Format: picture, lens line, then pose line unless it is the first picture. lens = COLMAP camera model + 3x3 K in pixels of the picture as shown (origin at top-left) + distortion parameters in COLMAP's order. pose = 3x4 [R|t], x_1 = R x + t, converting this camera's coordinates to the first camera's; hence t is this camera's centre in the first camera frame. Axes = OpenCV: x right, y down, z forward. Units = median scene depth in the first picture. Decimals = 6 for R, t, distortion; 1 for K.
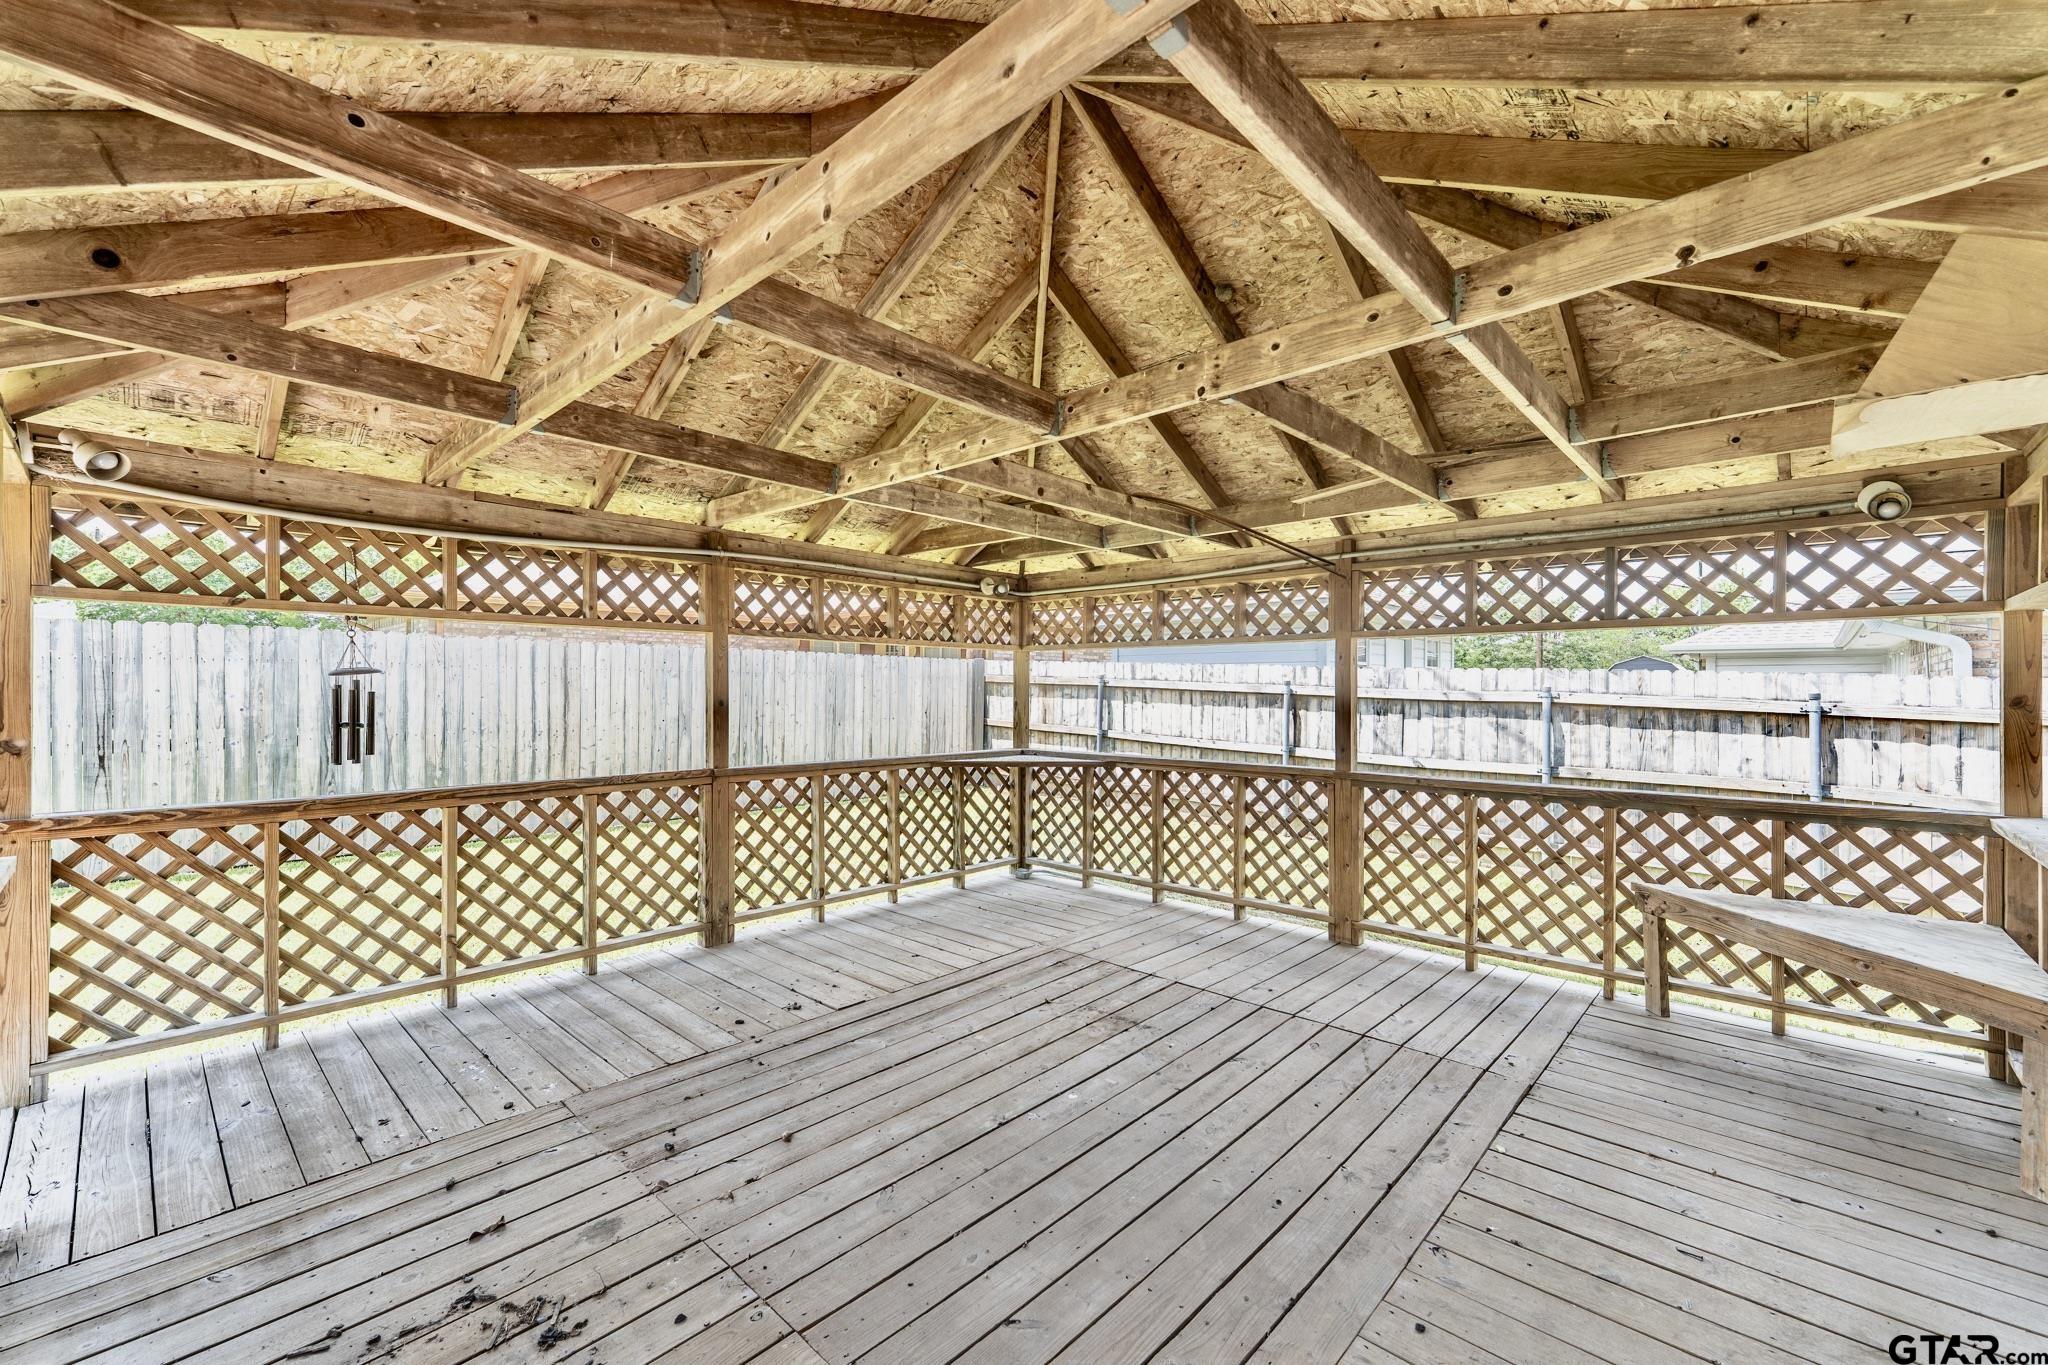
lens RADIAL K [[825.1, 0, 1030.5], [0, 825.1, 685.4], [0, 0, 1]] dist [0.004139, 0.000442]
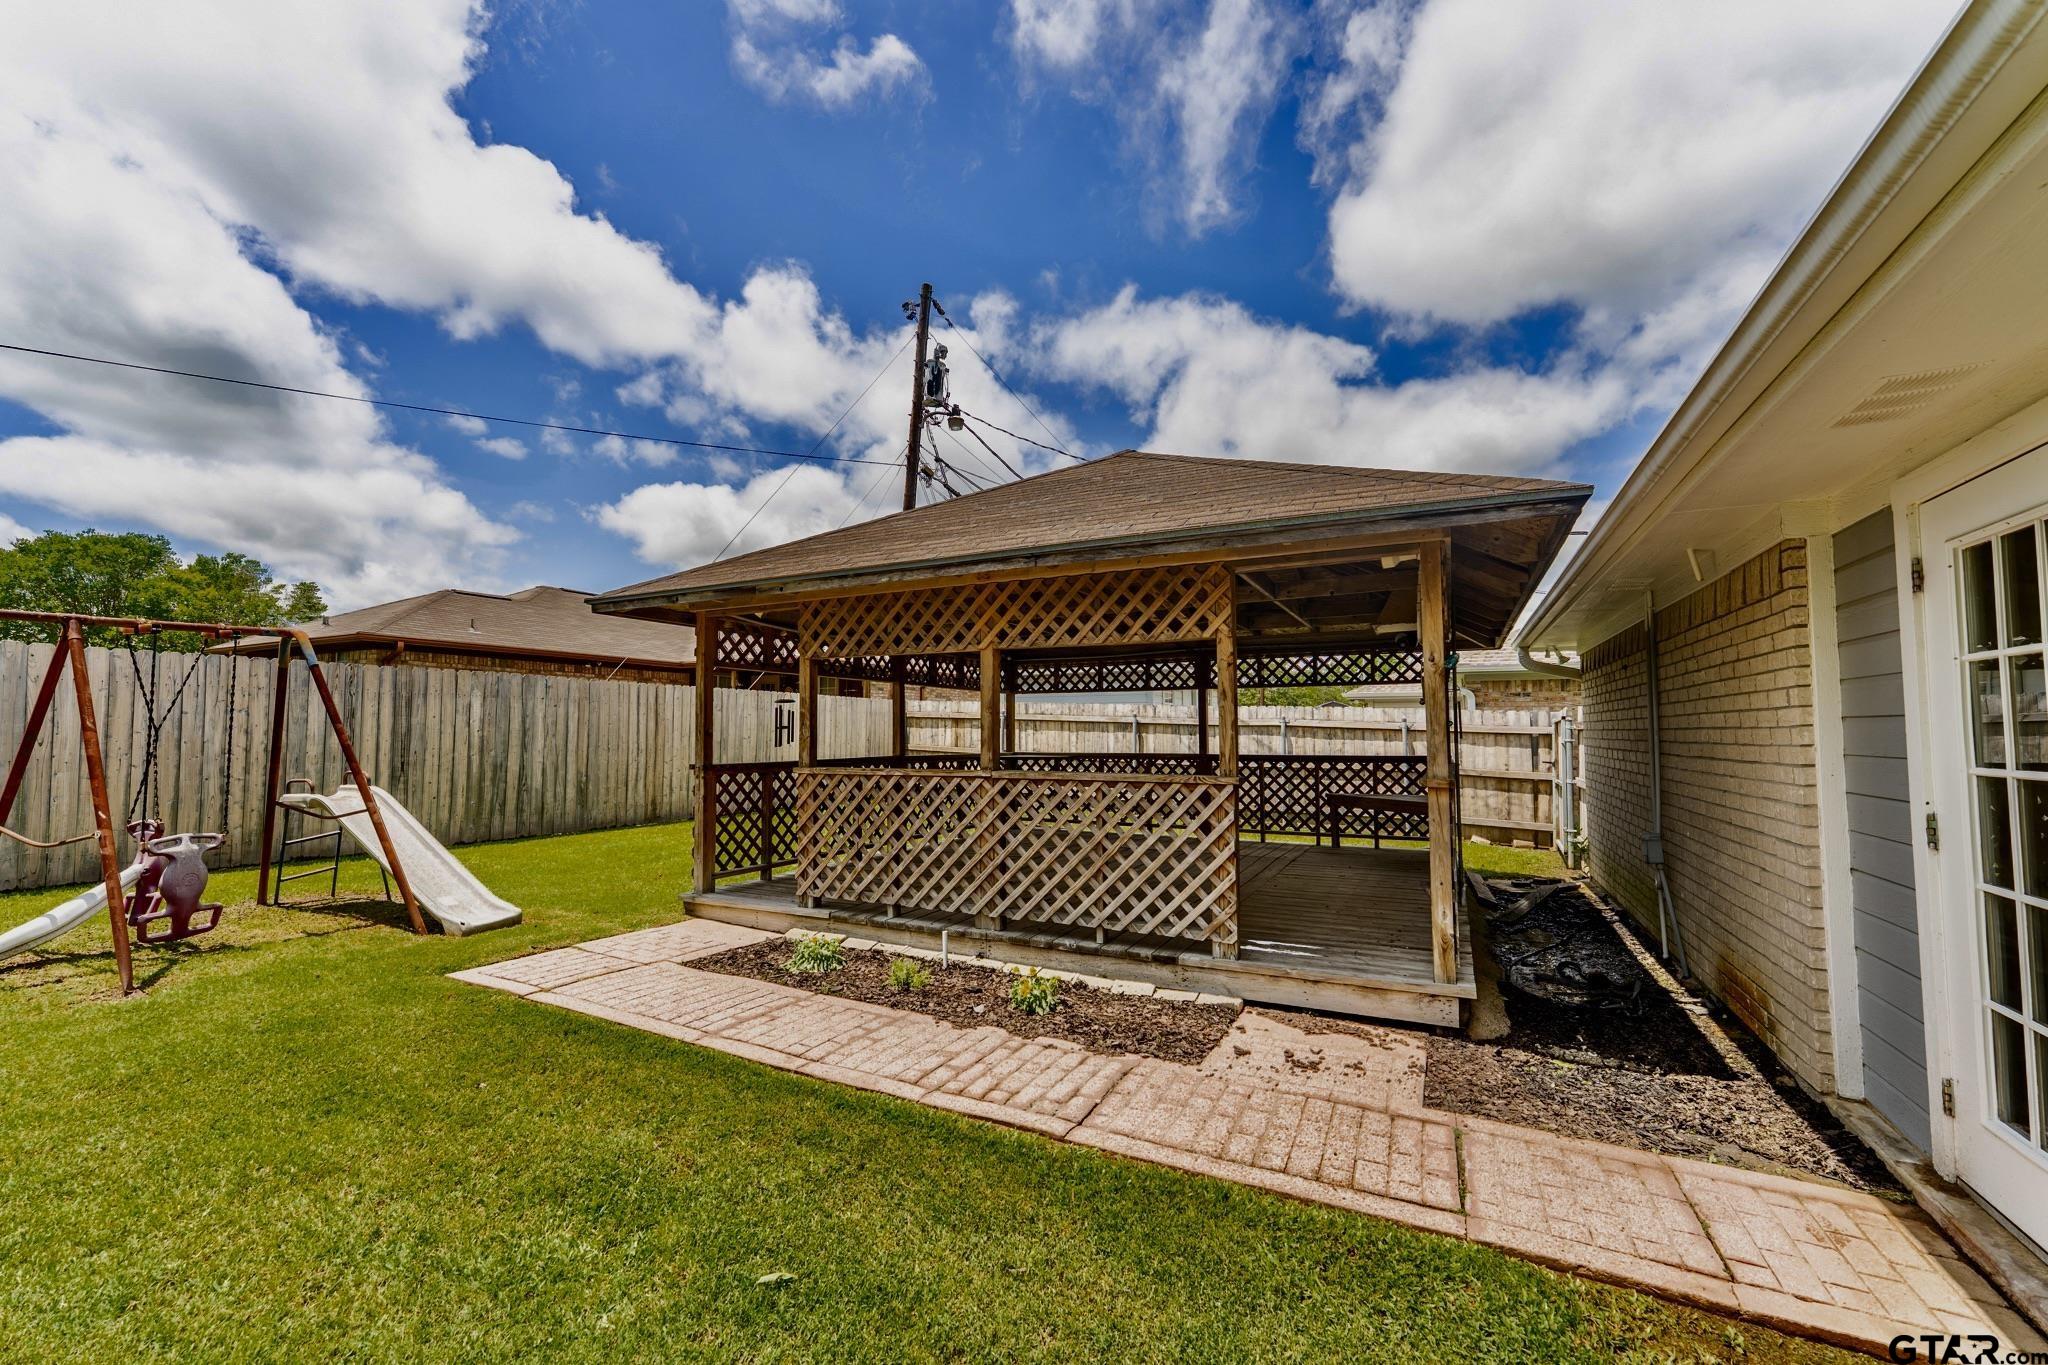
lens RADIAL K [[825.1, 0, 1025.3], [0, 825.1, 683.1], [0, 0, 1]] dist [0.004139, 0.000442]
pose [[0.961266, 0.011773, 0.275369, -0.552472], [0.003842, 0.998418, -0.056100, 0.038070], [-0.275594, 0.054985, 0.959700, -0.768544]]
